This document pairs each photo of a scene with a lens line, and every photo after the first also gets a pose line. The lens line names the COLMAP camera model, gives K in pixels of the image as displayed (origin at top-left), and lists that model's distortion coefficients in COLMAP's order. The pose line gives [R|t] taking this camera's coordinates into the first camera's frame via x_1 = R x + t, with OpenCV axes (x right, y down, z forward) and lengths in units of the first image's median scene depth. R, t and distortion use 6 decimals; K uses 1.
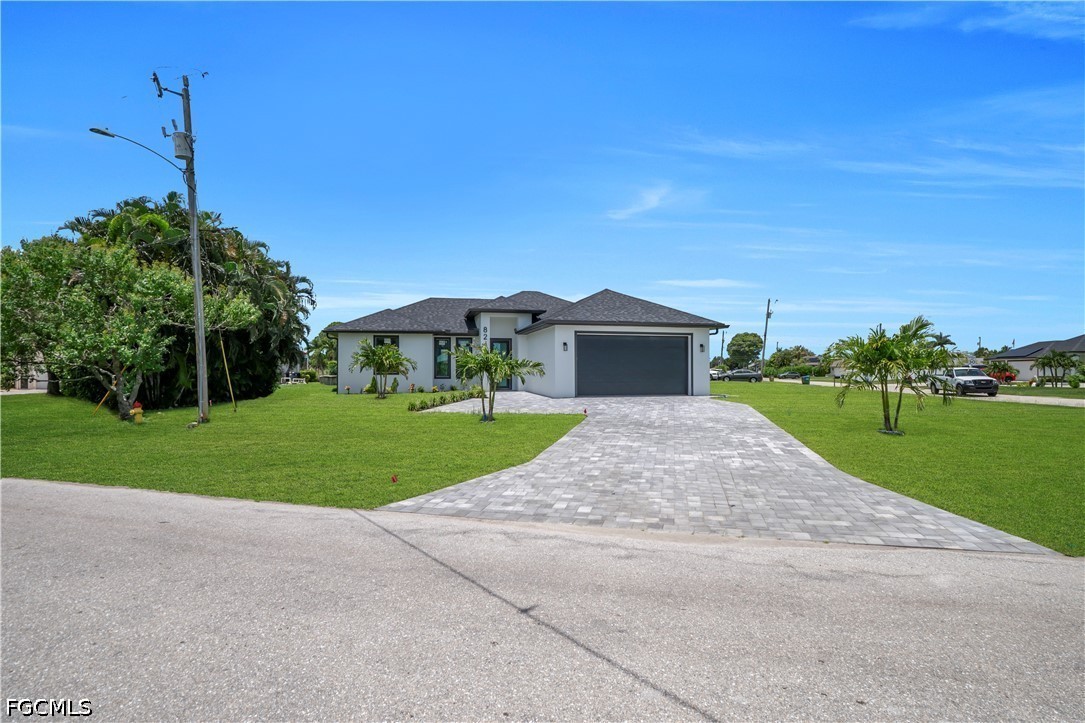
lens RADIAL K [[522.9, 0, 542.5], [0, 522.9, 361.5], [0, 0, 1]] dist [-0.035703, 0.000146]
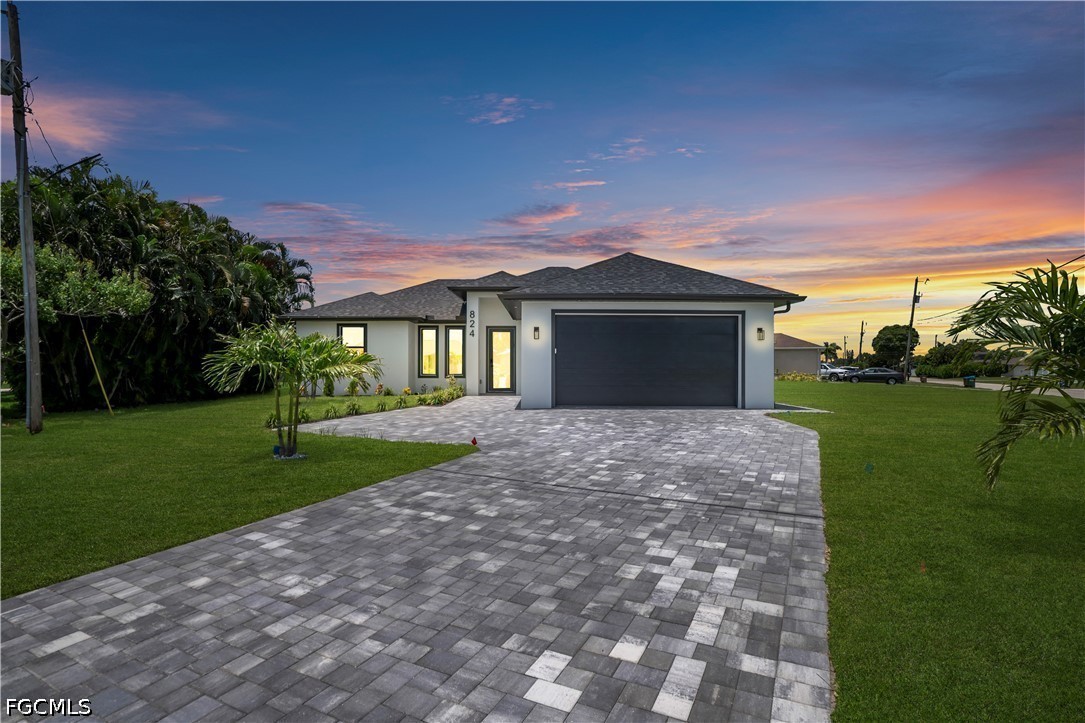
lens RADIAL K [[522.9, 0, 542.5], [0, 522.9, 361.5], [0, 0, 1]] dist [-0.035703, 0.000146]
pose [[0.972253, 0.002451, -0.233919, 0.162074], [-0.000936, 0.999978, 0.006588, 0.003014], [0.233930, -0.006186, 0.972234, 0.267670]]
